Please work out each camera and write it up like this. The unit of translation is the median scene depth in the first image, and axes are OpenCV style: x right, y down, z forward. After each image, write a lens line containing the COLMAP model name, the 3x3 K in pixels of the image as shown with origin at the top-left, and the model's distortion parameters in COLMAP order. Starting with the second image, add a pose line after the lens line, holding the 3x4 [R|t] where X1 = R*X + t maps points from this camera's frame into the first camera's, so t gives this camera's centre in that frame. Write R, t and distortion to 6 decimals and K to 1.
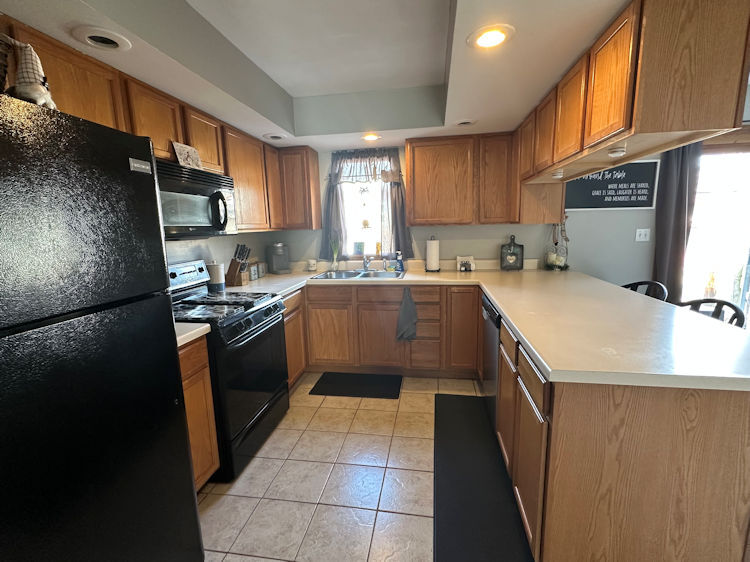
lens RADIAL K [[346.0, 0, 373.5], [0, 346.0, 281.1], [0, 0, 1]] dist [-0.004852, -0.000949]
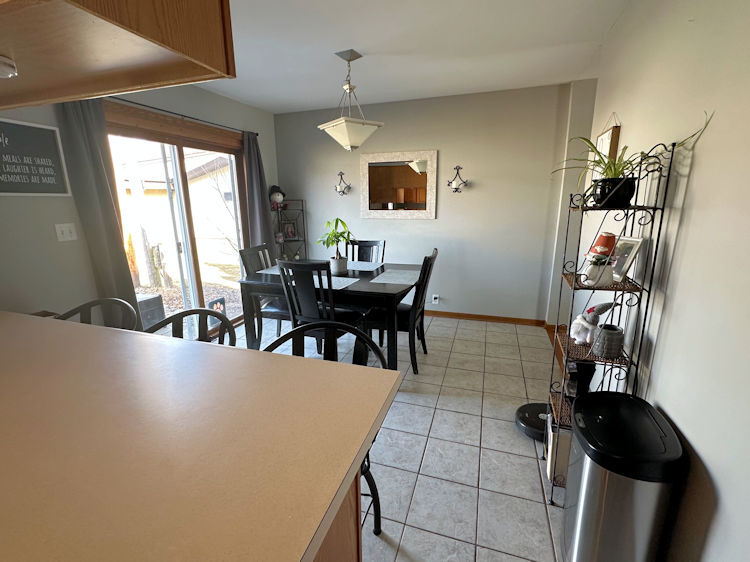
lens RADIAL K [[346.0, 0, 373.7], [0, 346.0, 279.0], [0, 0, 1]] dist [-0.004852, -0.000949]
pose [[0.169207, -0.204953, 0.964035, 0.072914], [0.172207, 0.969240, 0.175834, -0.022978], [-0.970419, 0.136261, 0.199297, 0.102520]]
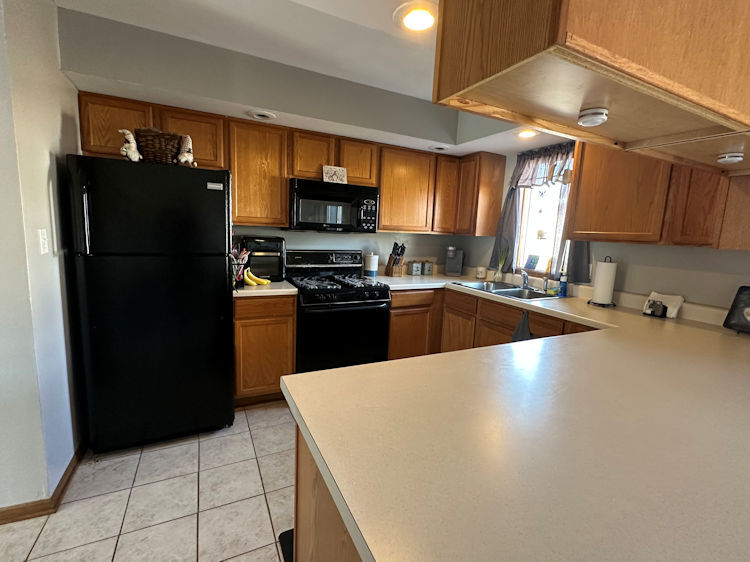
lens RADIAL K [[346.0, 0, 375.9], [0, 346.0, 279.4], [0, 0, 1]] dist [-0.004852, -0.000949]
pose [[0.589957, 0.167742, -0.789819, 0.498548], [-0.188437, 0.979775, 0.067331, -0.043887], [0.785138, 0.109108, 0.609634, 0.207345]]
